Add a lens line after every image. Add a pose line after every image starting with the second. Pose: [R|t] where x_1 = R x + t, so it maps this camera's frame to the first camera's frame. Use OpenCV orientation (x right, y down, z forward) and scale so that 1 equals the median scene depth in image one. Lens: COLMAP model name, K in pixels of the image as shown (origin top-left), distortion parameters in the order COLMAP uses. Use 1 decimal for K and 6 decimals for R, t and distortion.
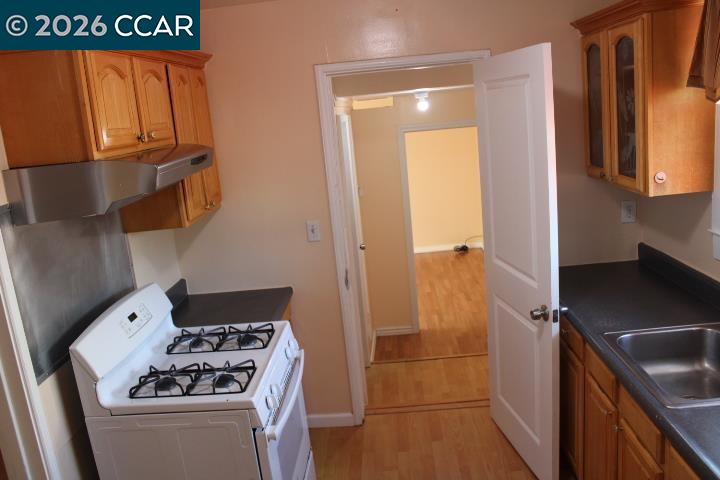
lens RADIAL K [[604.0, 0, 359.0], [0, 604.0, 241.1], [0, 0, 1]] dist [-0.164844, 0.143300]
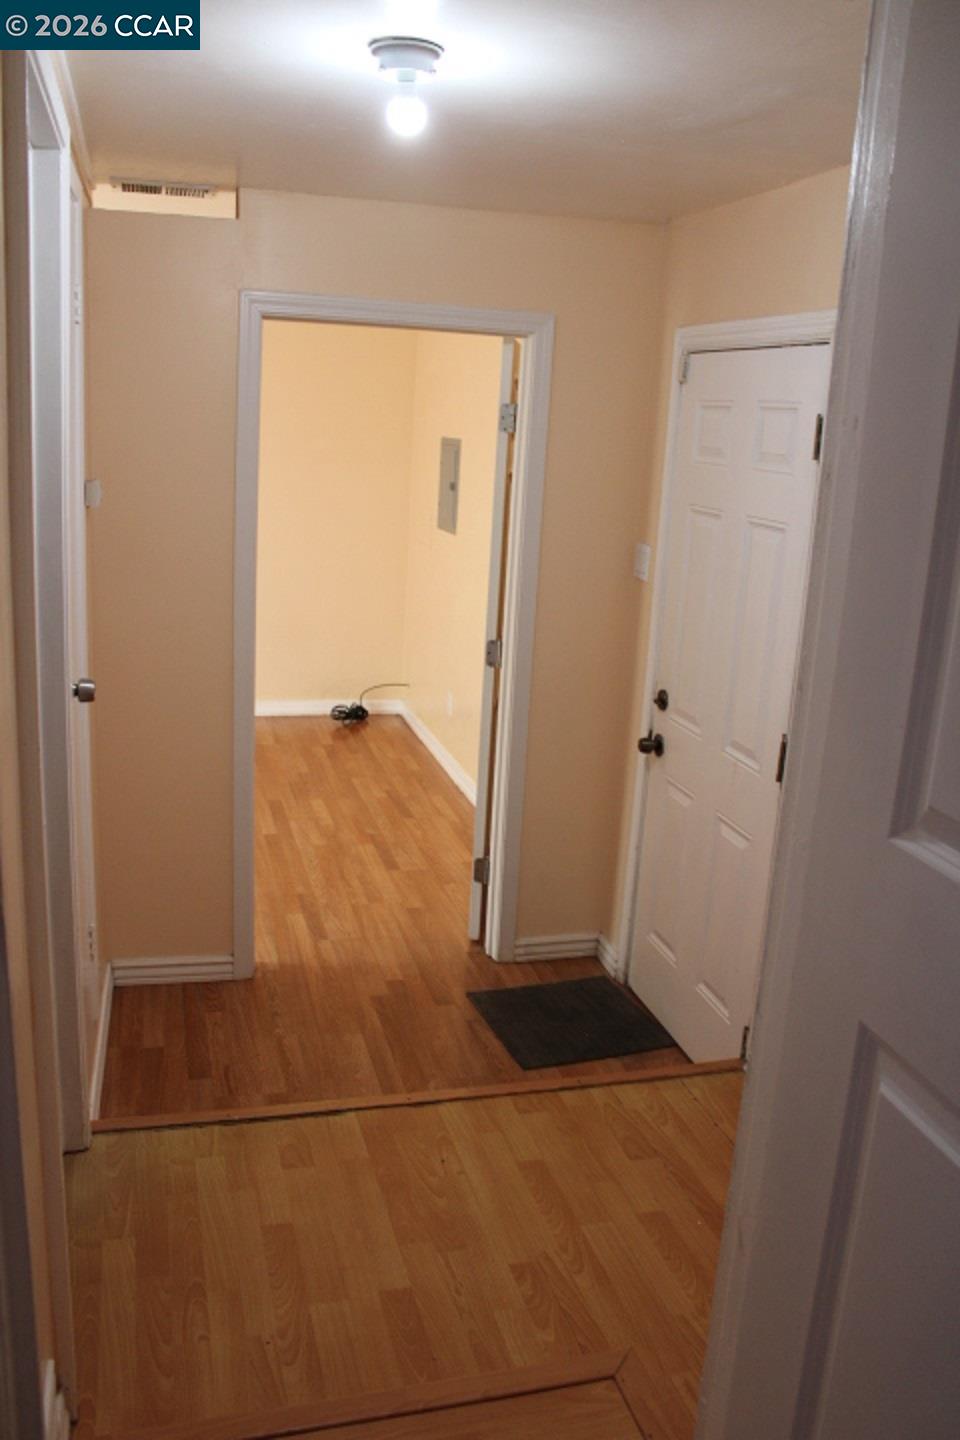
lens RADIAL K [[1208.1, 0, 480.6], [0, 1208.1, 719.8], [0, 0, 1]] dist [-0.164844, 0.143300]
pose [[0.942976, 0.069565, 0.325511, 0.000455], [-0.077322, 0.996946, 0.010935, 0.002720], [-0.323756, -0.035481, 0.945475, 0.362140]]
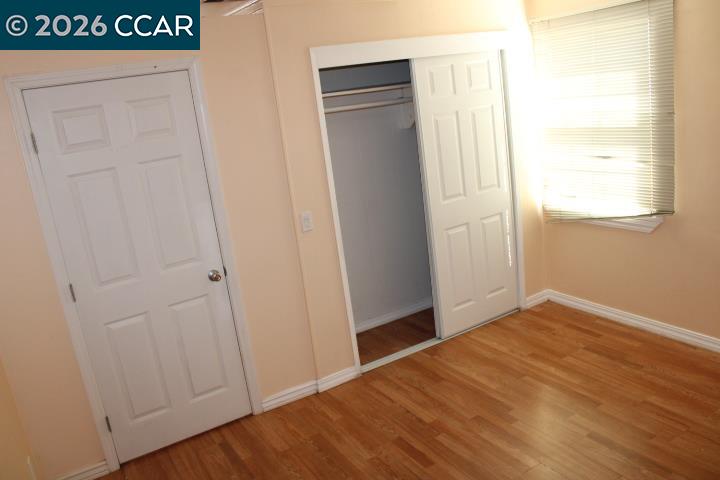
lens RADIAL K [[604.0, 0, 356.6], [0, 604.0, 238.0], [0, 0, 1]] dist [-0.164844, 0.143300]
pose [[-0.816153, 0.336127, -0.470014, 0.223541], [0.089232, 0.876961, 0.472204, -0.255940], [0.570904, 0.343451, -0.745728, 1.384503]]
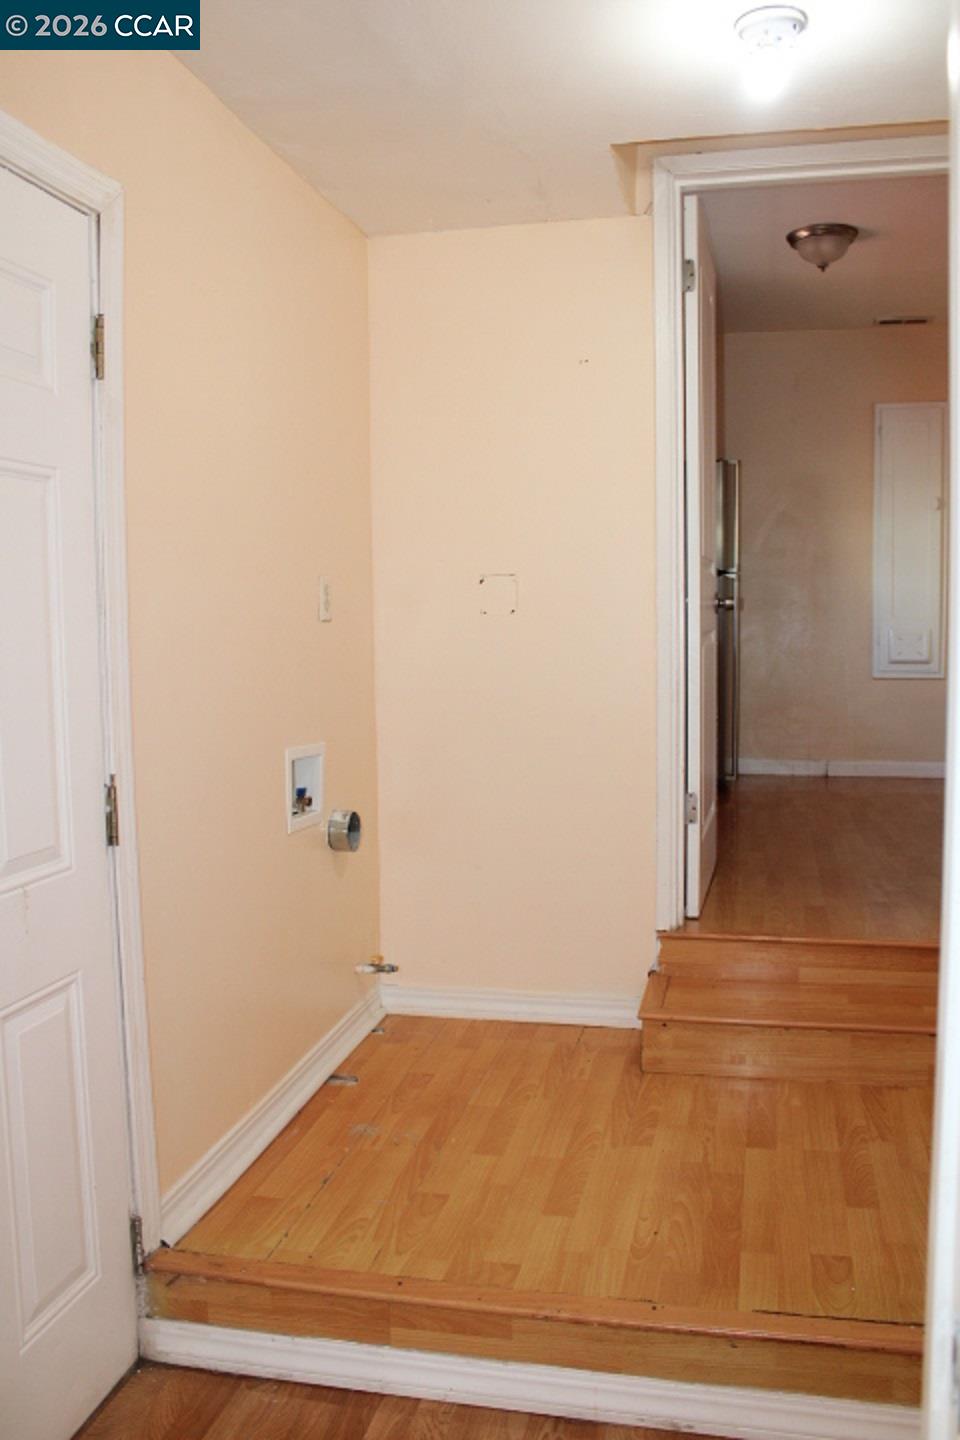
lens RADIAL K [[1208.1, 0, 482.7], [0, 1208.1, 722.1], [0, 0, 1]] dist [-0.164844, 0.143300]
pose [[-0.976343, 0.089289, 0.196929, 0.100641], [0.141519, 0.952468, 0.269772, -0.079842], [-0.163481, 0.291259, -0.942572, 1.032724]]
